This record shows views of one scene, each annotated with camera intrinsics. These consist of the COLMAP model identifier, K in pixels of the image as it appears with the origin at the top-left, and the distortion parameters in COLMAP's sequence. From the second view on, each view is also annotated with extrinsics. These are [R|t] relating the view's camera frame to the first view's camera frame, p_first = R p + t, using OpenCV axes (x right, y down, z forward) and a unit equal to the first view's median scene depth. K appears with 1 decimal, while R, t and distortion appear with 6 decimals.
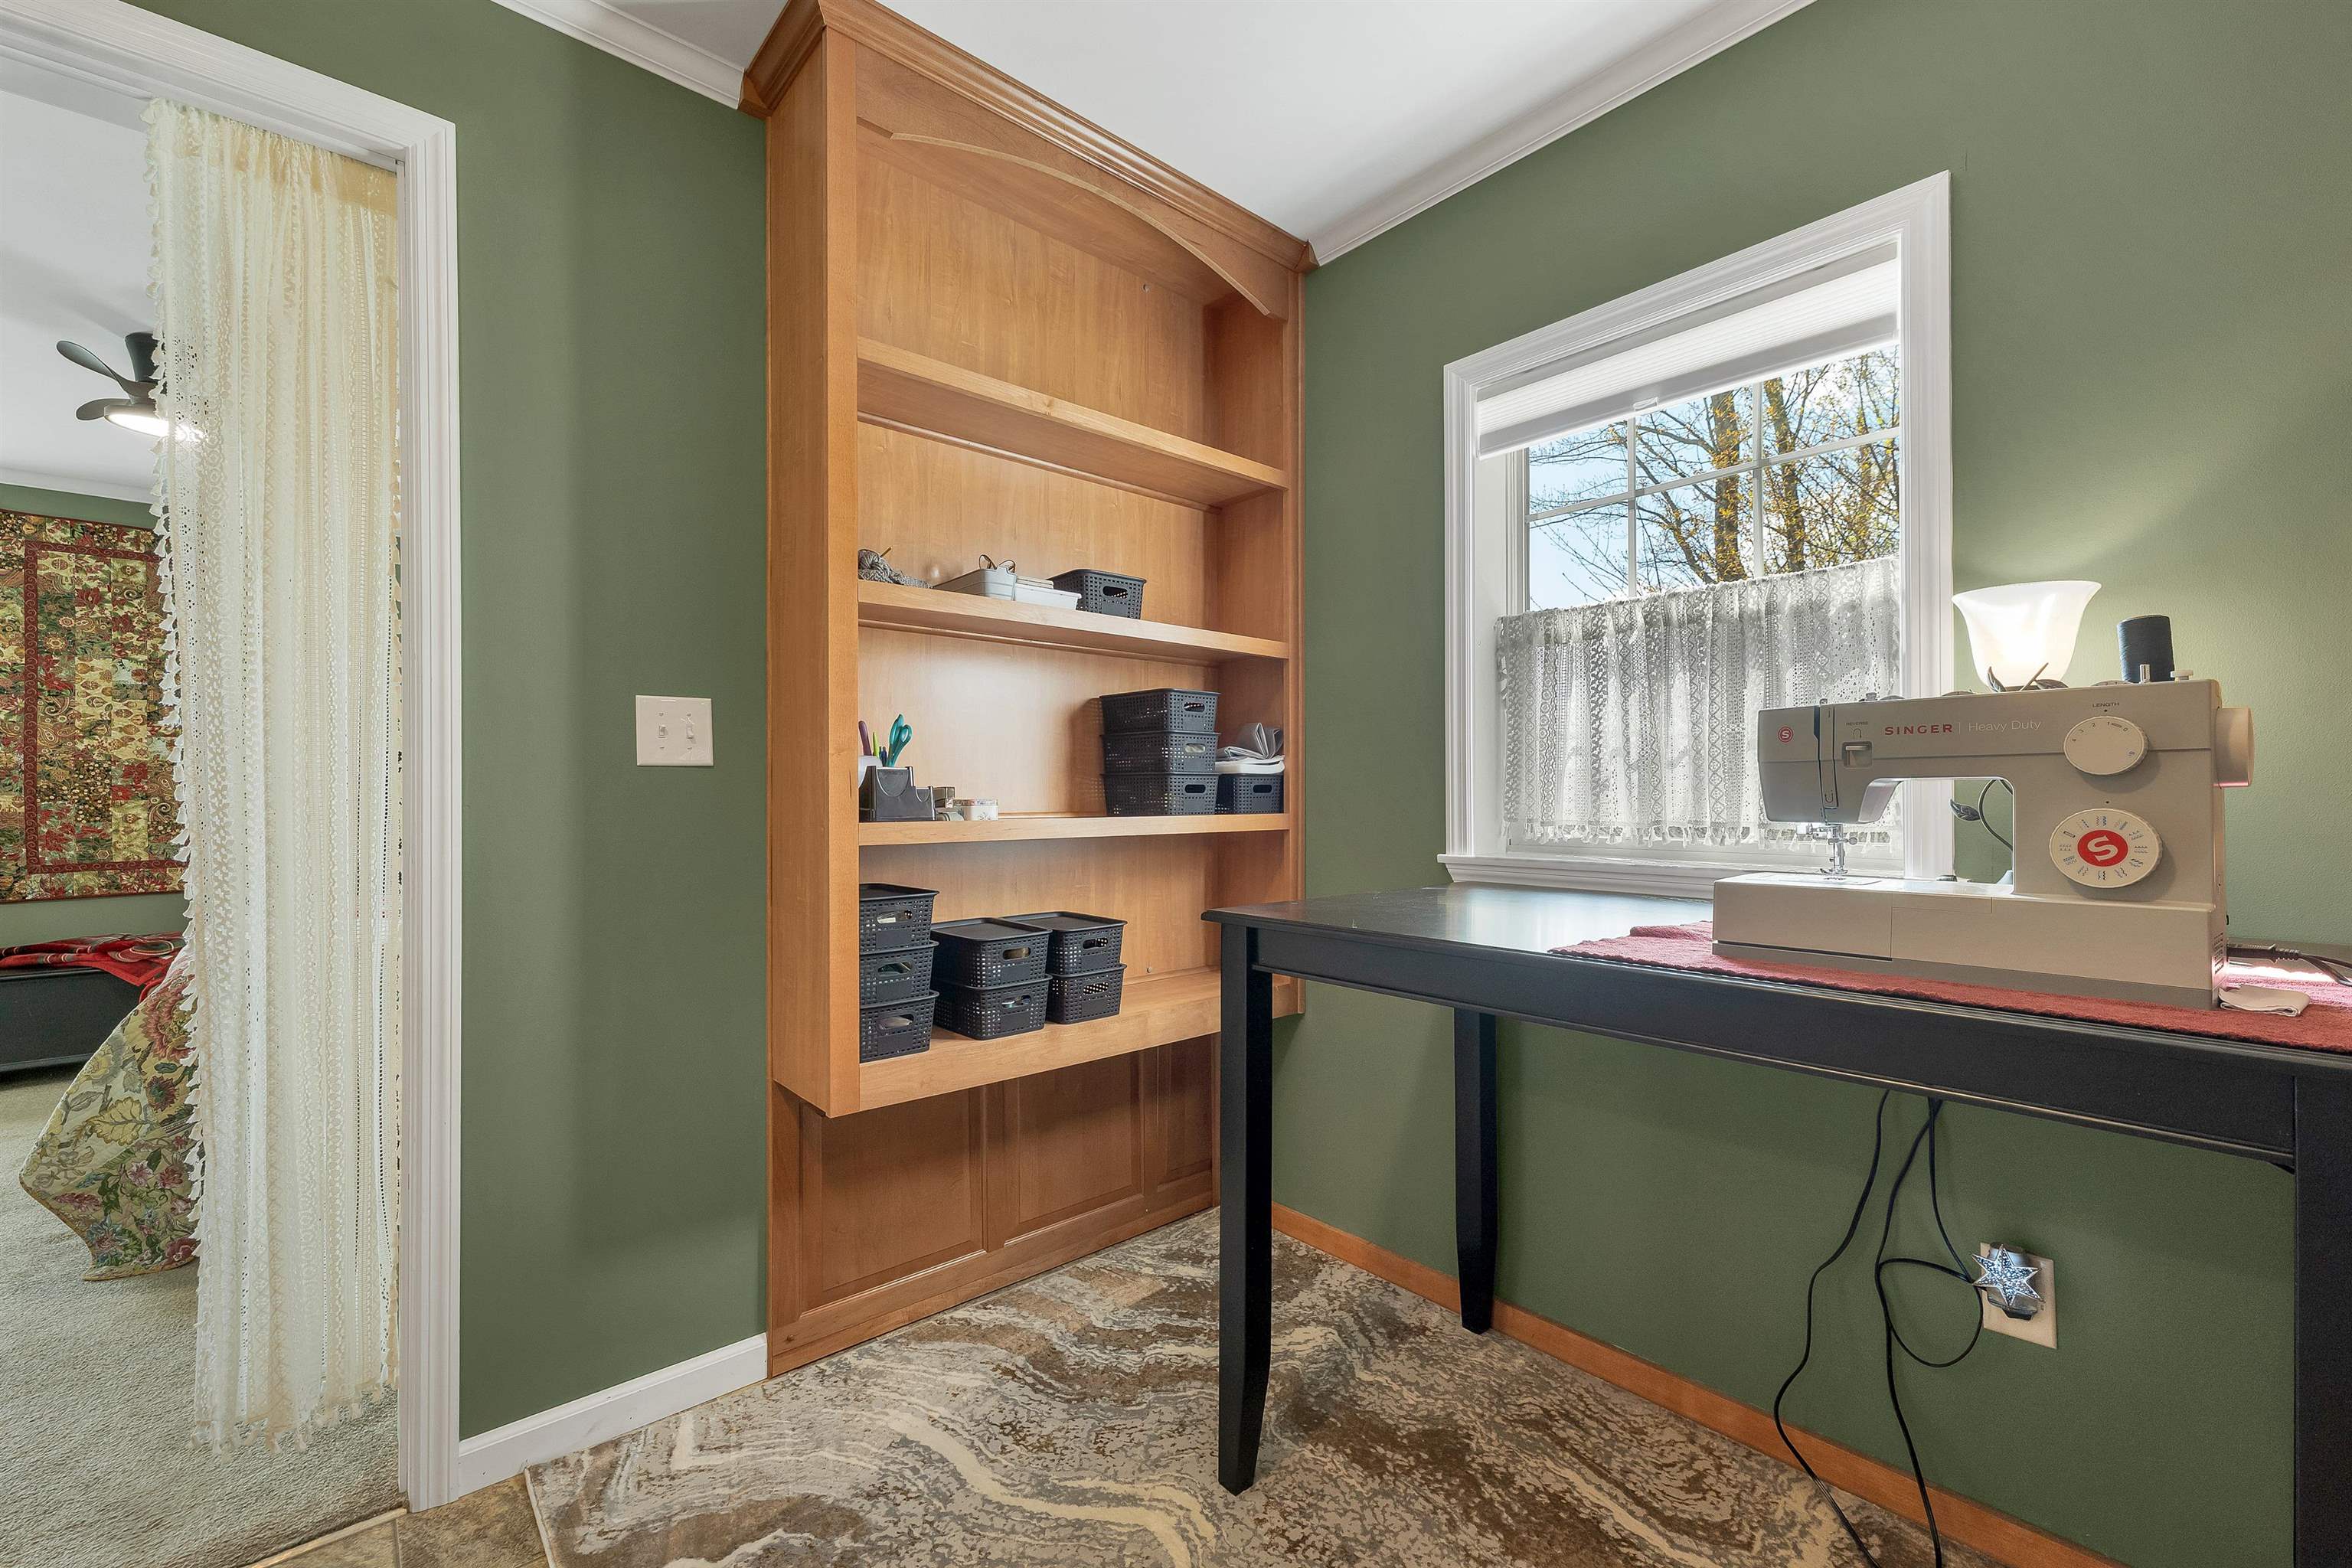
lens RADIAL K [[967.7, 0, 1172.0], [0, 967.7, 794.7], [0, 0, 1]] dist [0.001174, 0.000226]
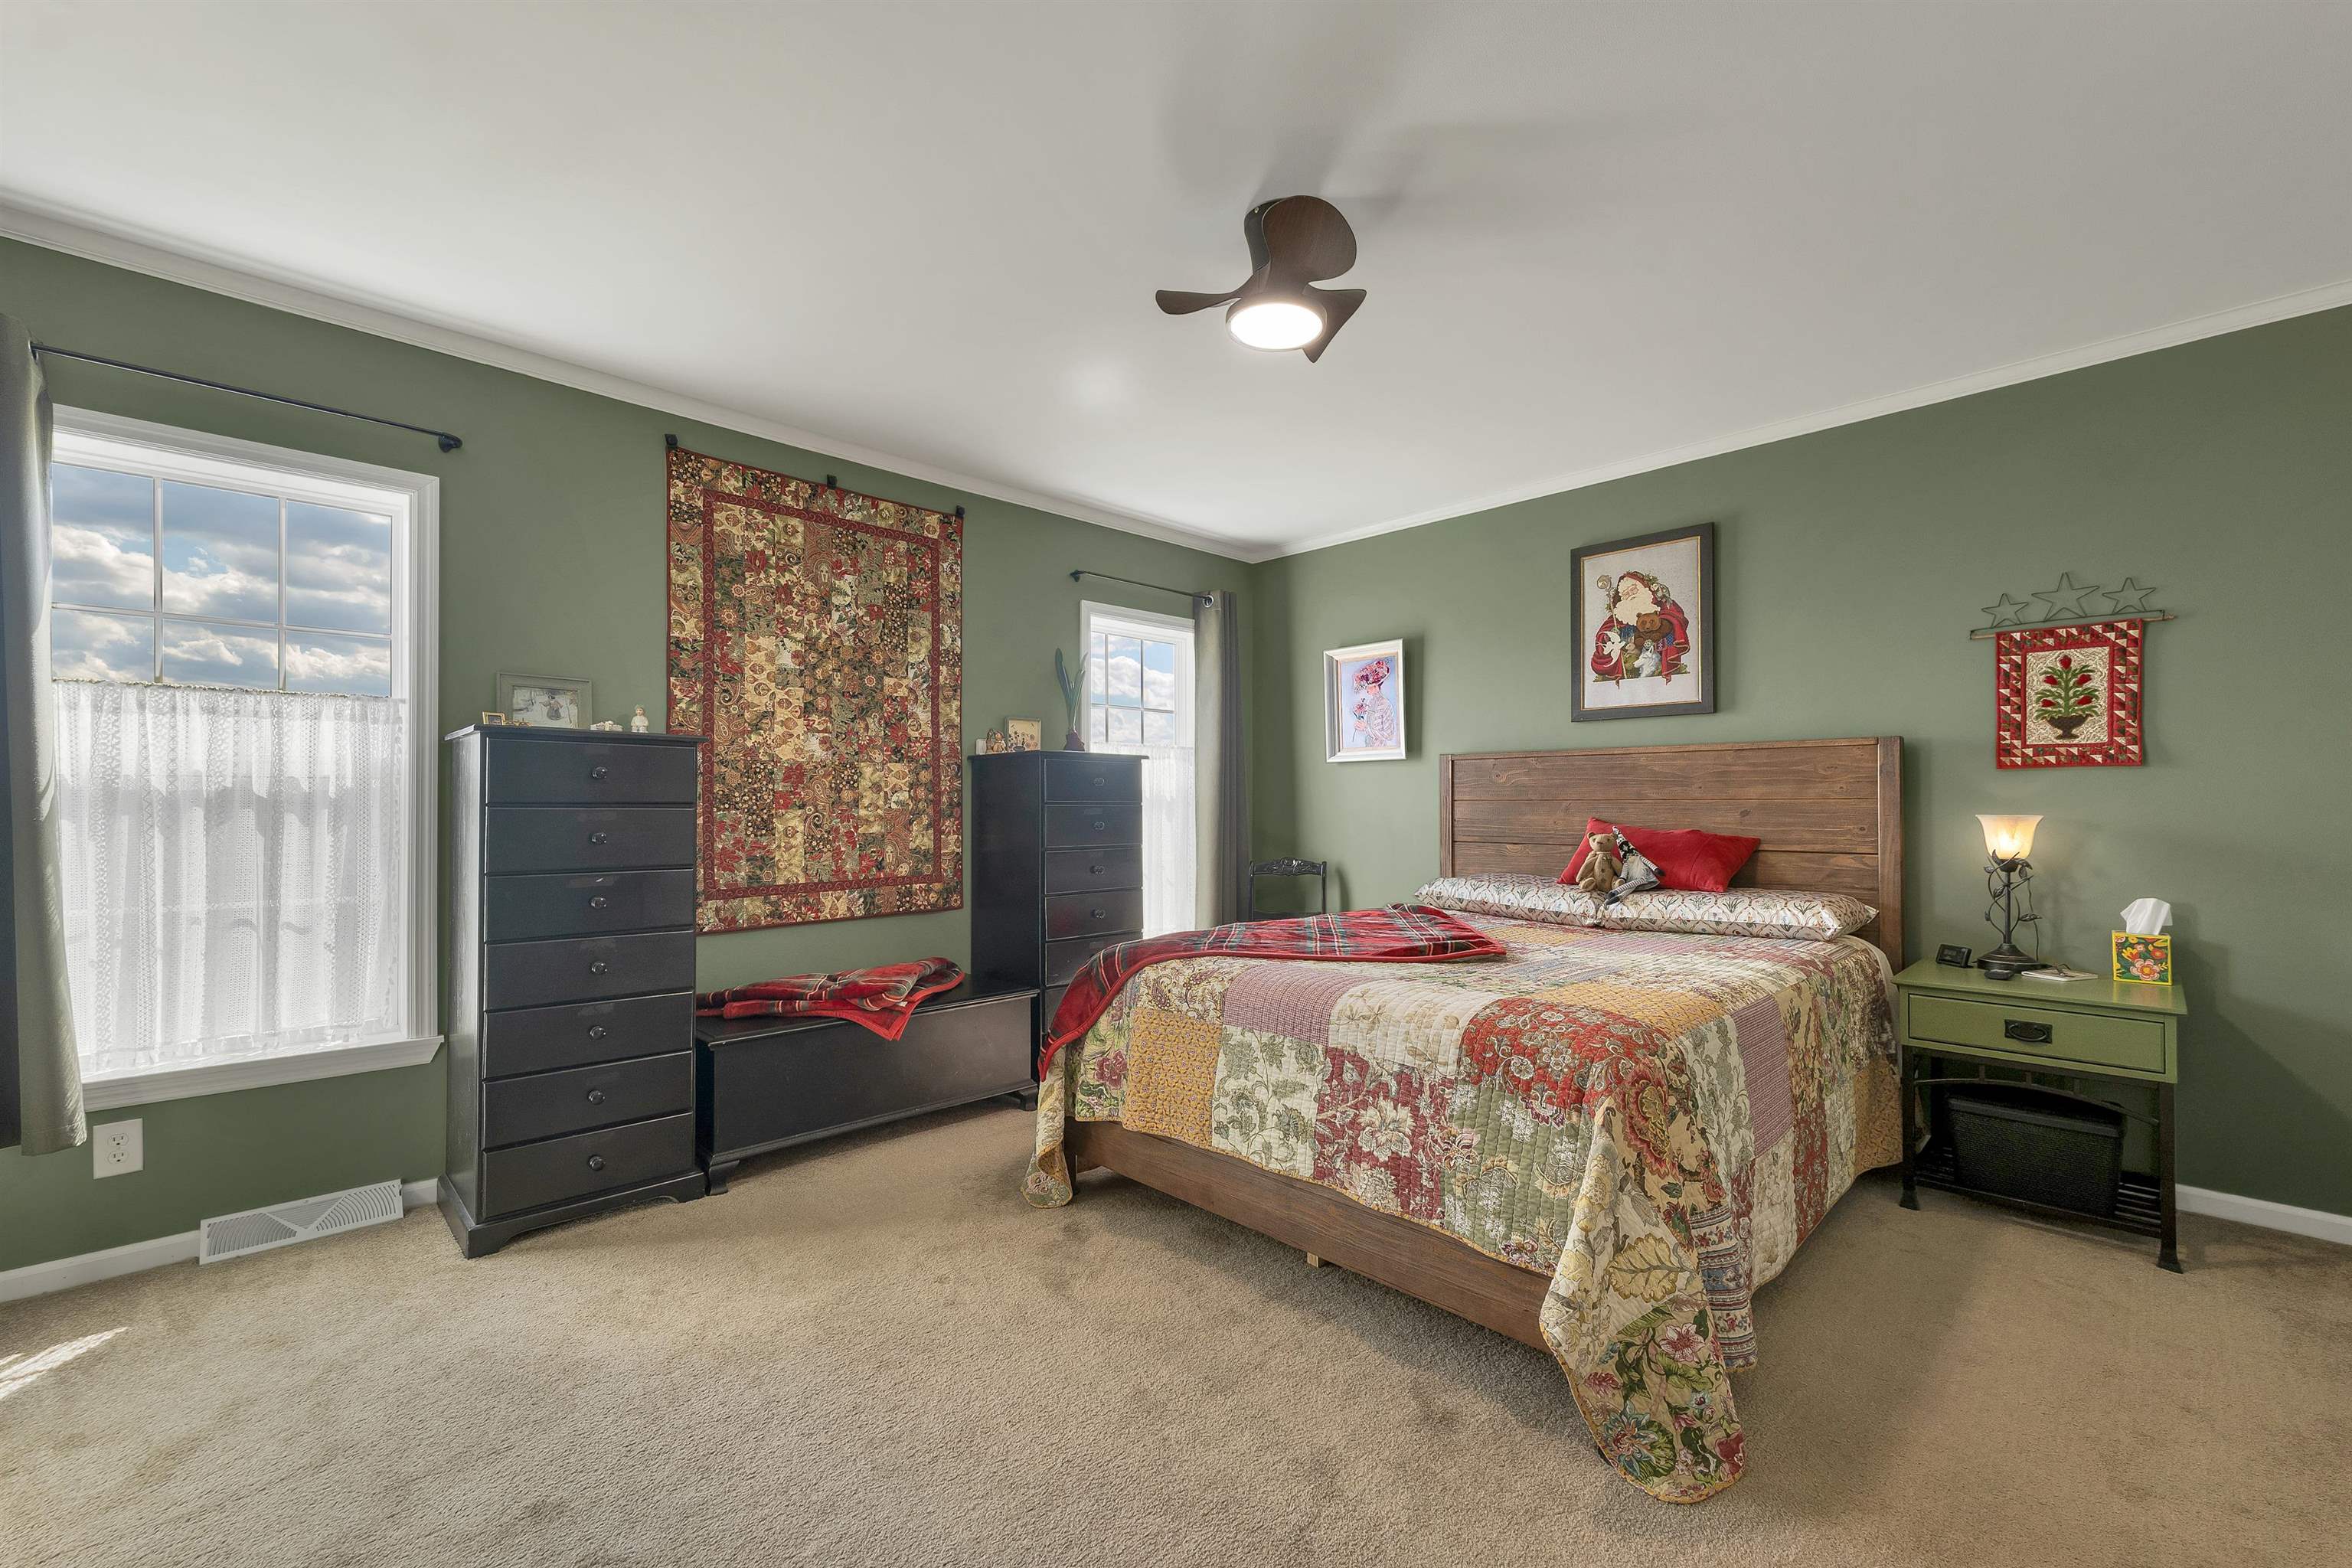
lens RADIAL K [[966.2, 0, 1171.6], [0, 966.2, 799.2], [0, 0, 1]] dist [0.000832, 0.000043]
pose [[0.998736, 0.005808, 0.049919, -0.811315], [-0.005506, 0.999966, -0.006197, 0.000244], [-0.049953, 0.005914, 0.998734, 0.171042]]
